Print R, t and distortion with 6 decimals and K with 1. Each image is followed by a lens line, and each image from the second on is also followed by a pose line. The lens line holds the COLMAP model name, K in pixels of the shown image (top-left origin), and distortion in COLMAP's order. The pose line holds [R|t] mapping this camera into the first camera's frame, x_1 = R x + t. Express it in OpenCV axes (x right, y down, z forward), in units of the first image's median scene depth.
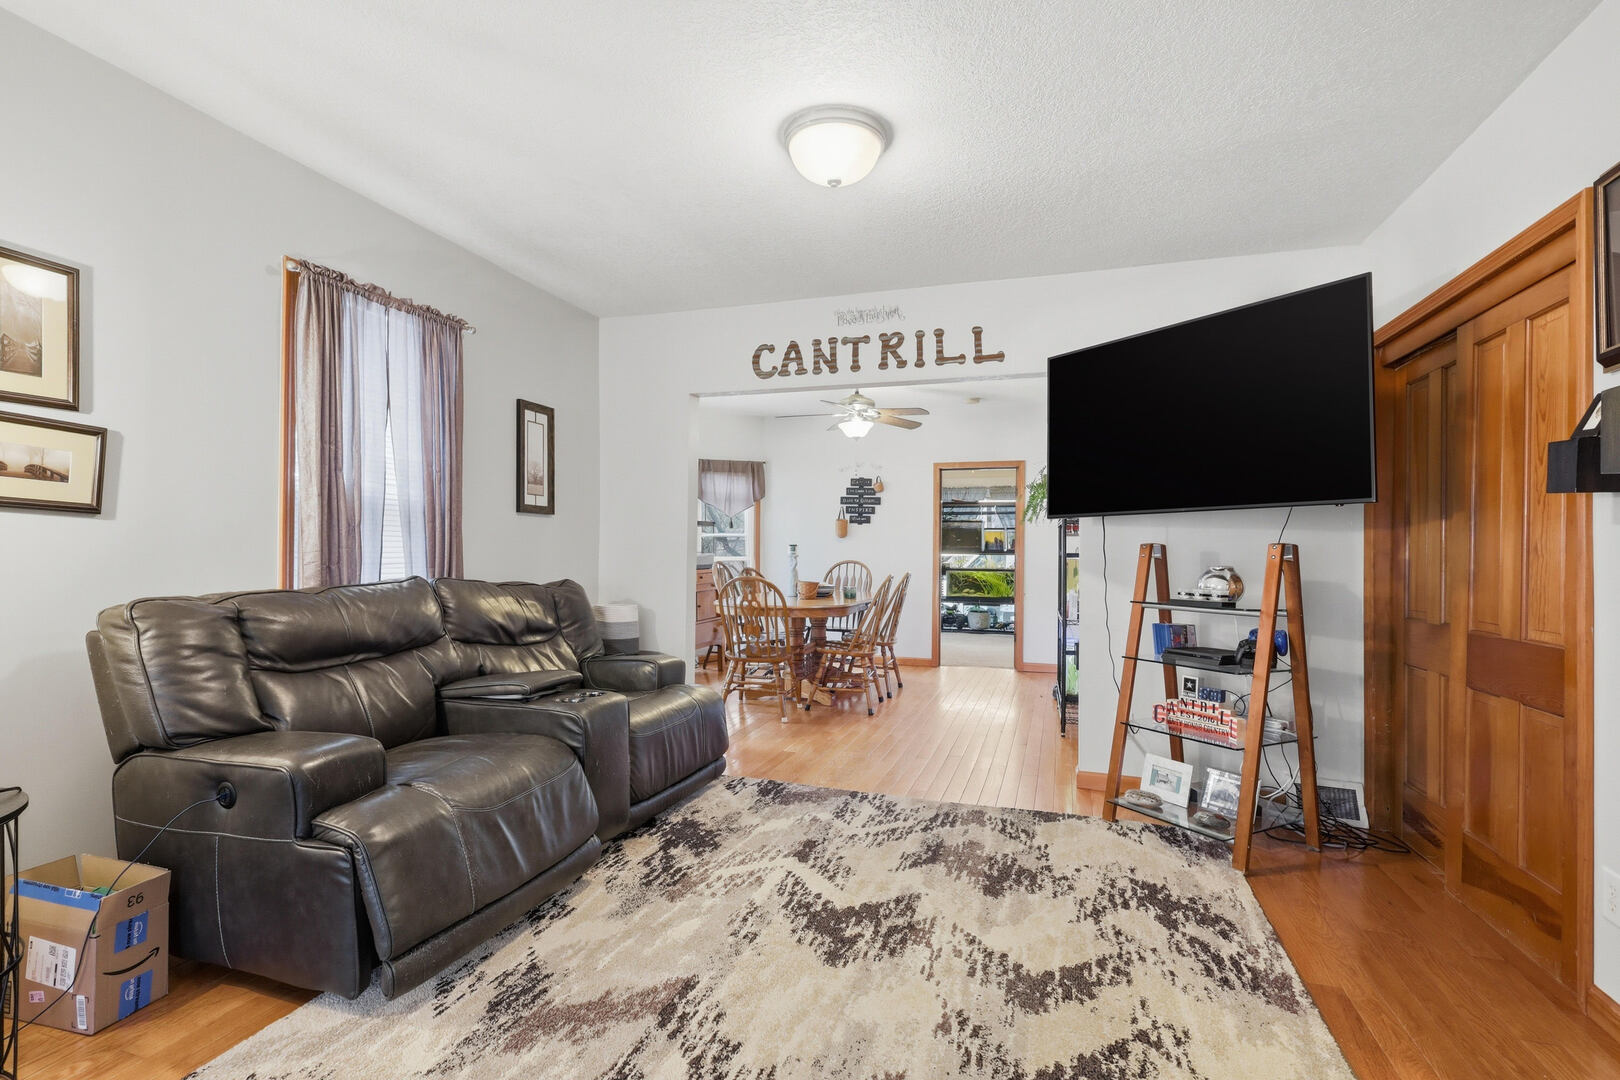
lens RADIAL K [[757.7, 0, 800.2], [0, 757.7, 546.3], [0, 0, 1]] dist [-0.000206, 0.000937]
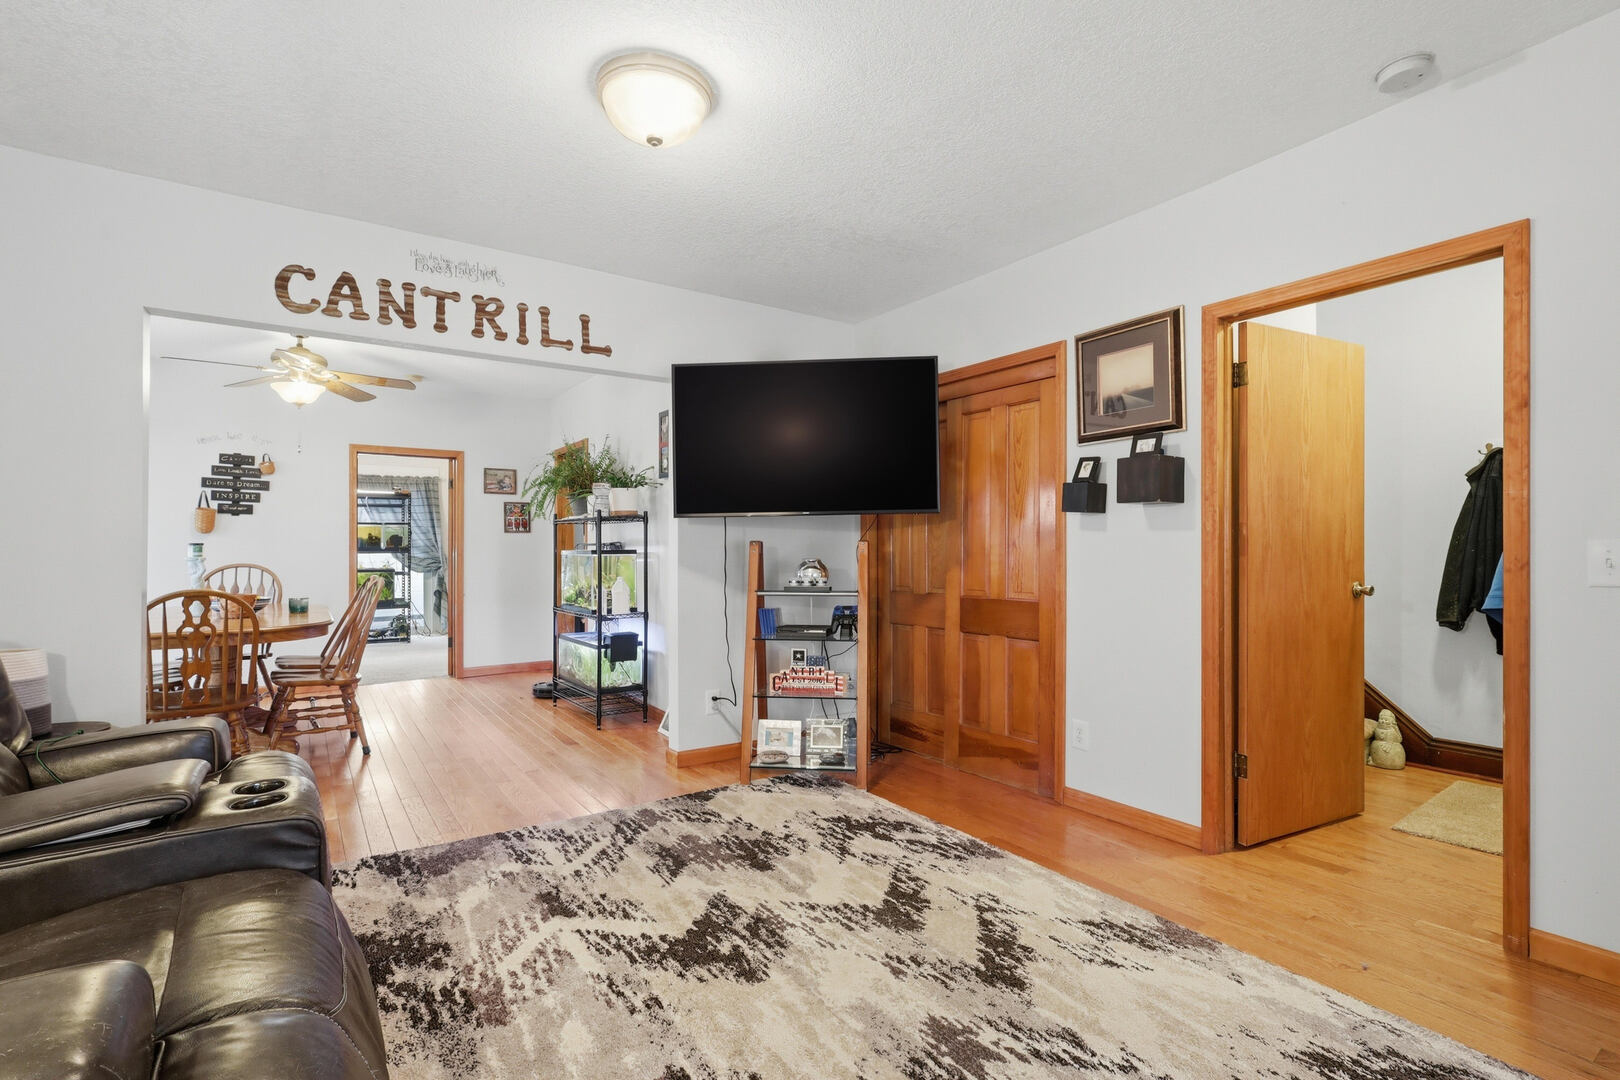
lens RADIAL K [[757.7, 0, 800.2], [0, 757.7, 546.3], [0, 0, 1]] dist [-0.000206, 0.000937]
pose [[0.606908, -0.007808, 0.794734, -0.367073], [0.003972, 0.999969, 0.006792, -0.002322], [-0.794762, -0.000965, 0.606920, 0.201592]]
